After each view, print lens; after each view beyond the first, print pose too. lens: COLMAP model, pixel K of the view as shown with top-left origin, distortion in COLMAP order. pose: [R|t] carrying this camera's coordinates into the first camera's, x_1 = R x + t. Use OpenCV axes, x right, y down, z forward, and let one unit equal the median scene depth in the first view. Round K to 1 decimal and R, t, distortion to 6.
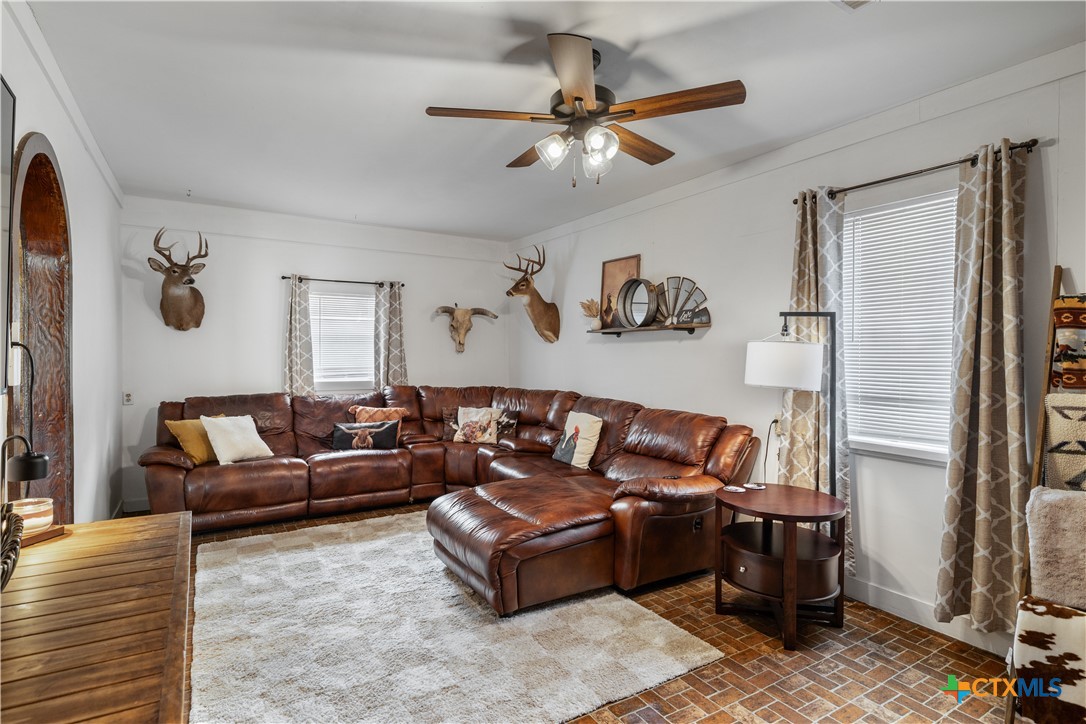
lens RADIAL K [[561.7, 0, 542.4], [0, 561.7, 356.9], [0, 0, 1]] dist [0.020474, 0.000819]
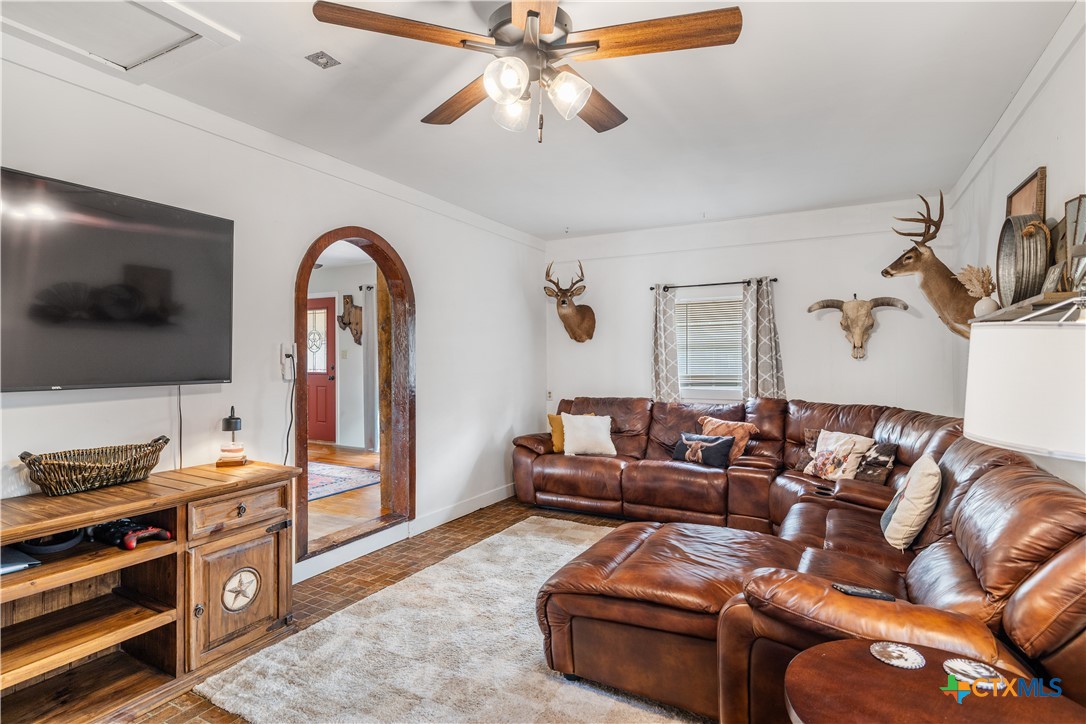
lens RADIAL K [[561.7, 0, 536.1], [0, 561.7, 354.0], [0, 0, 1]] dist [0.020474, 0.000819]
pose [[0.499571, -0.013961, -0.866160, 0.352473], [-0.002164, 0.999847, -0.017364, 0.000022], [0.866270, 0.010549, 0.499464, 0.296732]]
